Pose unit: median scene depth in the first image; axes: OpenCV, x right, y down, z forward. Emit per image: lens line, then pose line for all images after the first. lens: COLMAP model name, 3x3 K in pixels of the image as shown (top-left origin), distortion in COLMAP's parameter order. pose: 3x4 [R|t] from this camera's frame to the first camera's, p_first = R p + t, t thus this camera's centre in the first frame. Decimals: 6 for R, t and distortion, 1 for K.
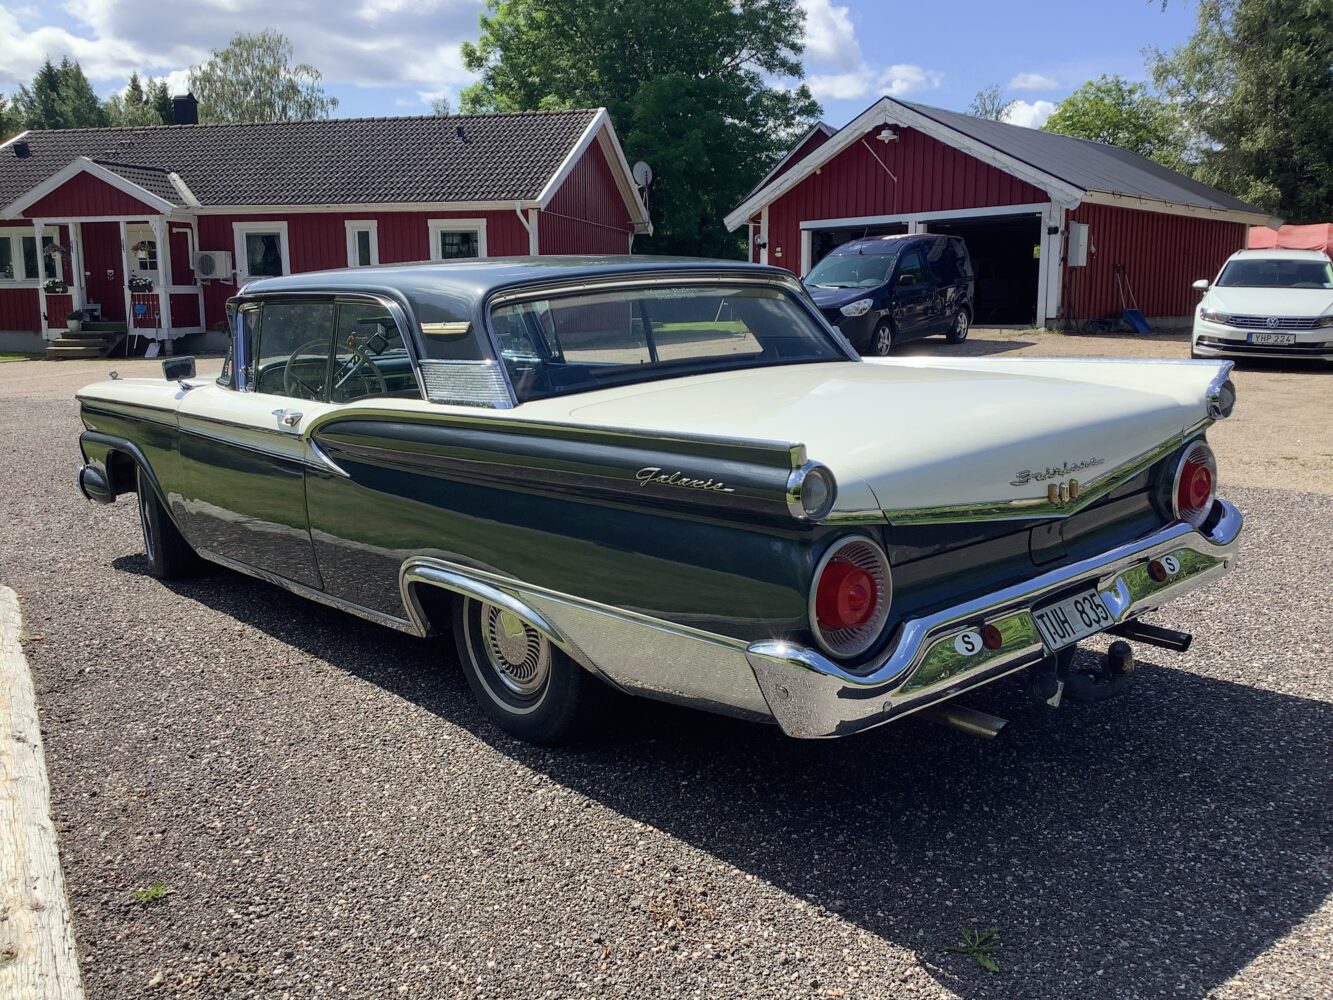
lens RADIAL K [[1213.8, 0, 663.3], [0, 1213.8, 498.4], [0, 0, 1]] dist [0.119072, -0.334510]
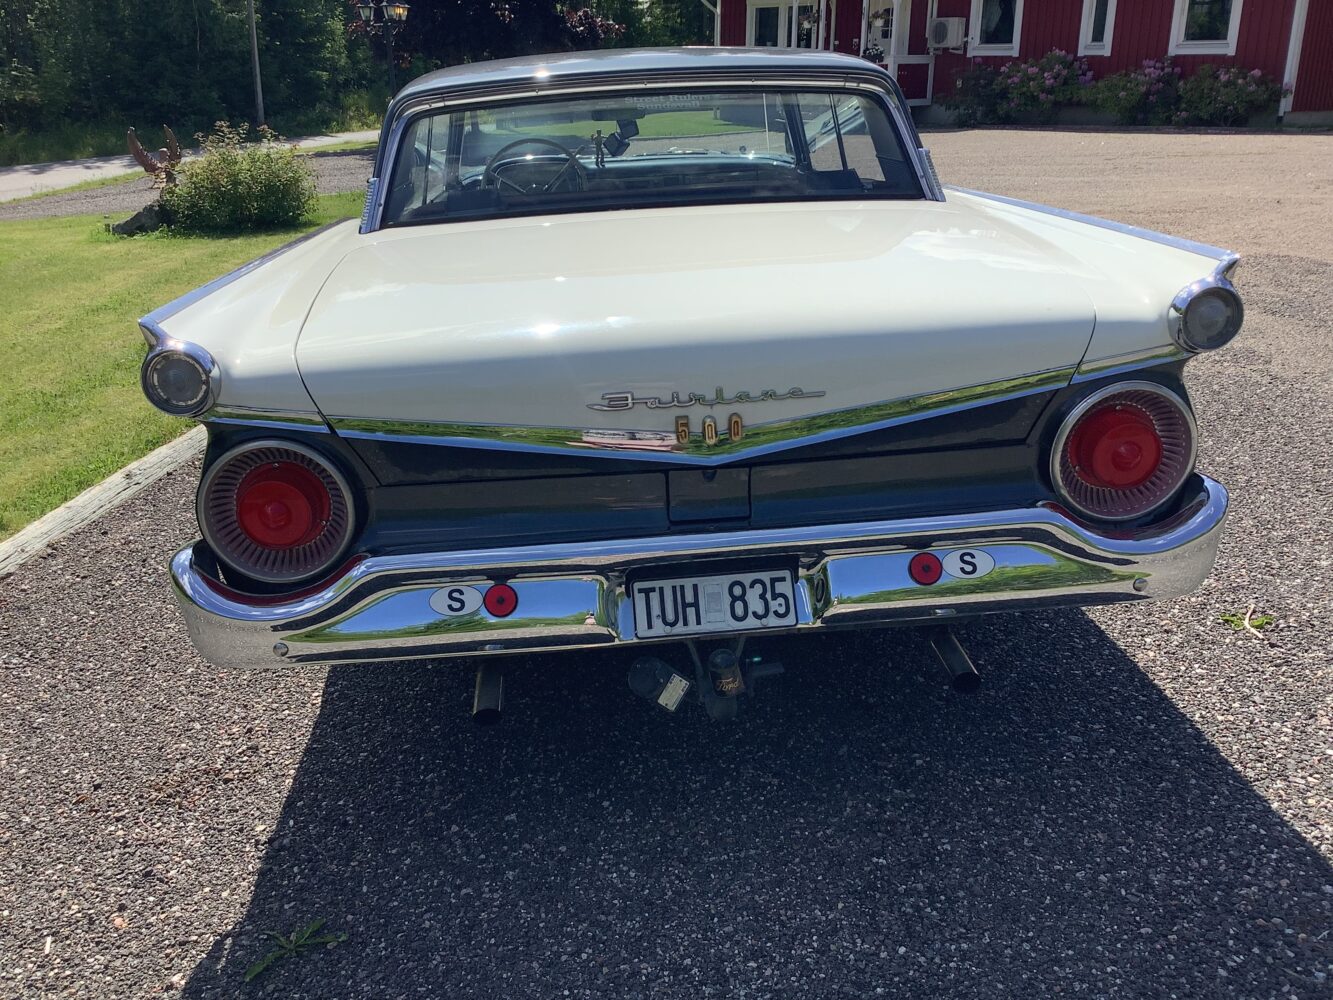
lens RADIAL K [[1195.3, 0, 639.6], [0, 1195.3, 519.2], [0, 0, 1]] dist [0.113594, -0.163414]
pose [[0.798988, 0.216938, -0.560853, 0.571234], [-0.103606, 0.968375, 0.226971, -0.088893], [0.592355, -0.123240, 0.796196, 0.346400]]
